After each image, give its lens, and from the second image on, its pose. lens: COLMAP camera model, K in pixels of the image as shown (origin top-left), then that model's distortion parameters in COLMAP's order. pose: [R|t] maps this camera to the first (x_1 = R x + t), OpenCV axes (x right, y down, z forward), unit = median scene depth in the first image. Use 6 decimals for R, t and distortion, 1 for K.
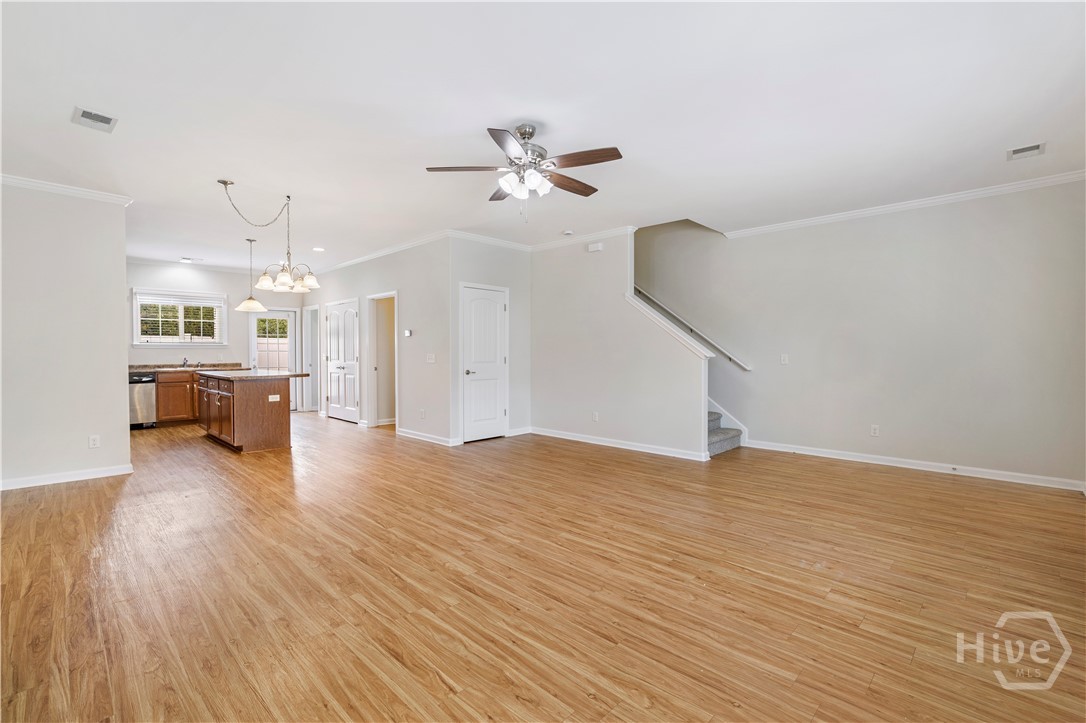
lens RADIAL K [[489.5, 0, 528.7], [0, 489.5, 357.8], [0, 0, 1]] dist [-0.035753, 0.021268]
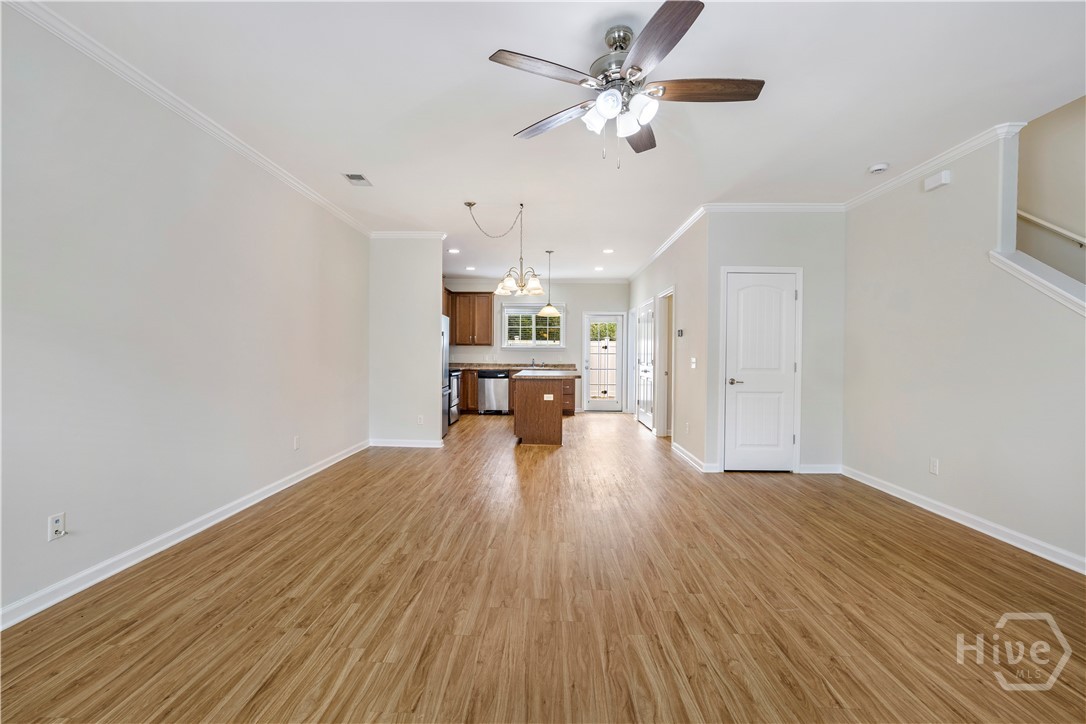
lens RADIAL K [[489.5, 0, 528.7], [0, 489.5, 358.3], [0, 0, 1]] dist [-0.035753, 0.021268]
pose [[0.677843, 0.013231, -0.735087, 0.269023], [-0.018626, 0.999826, 0.000820, -0.002532], [0.734971, 0.013136, 0.677972, 0.278883]]
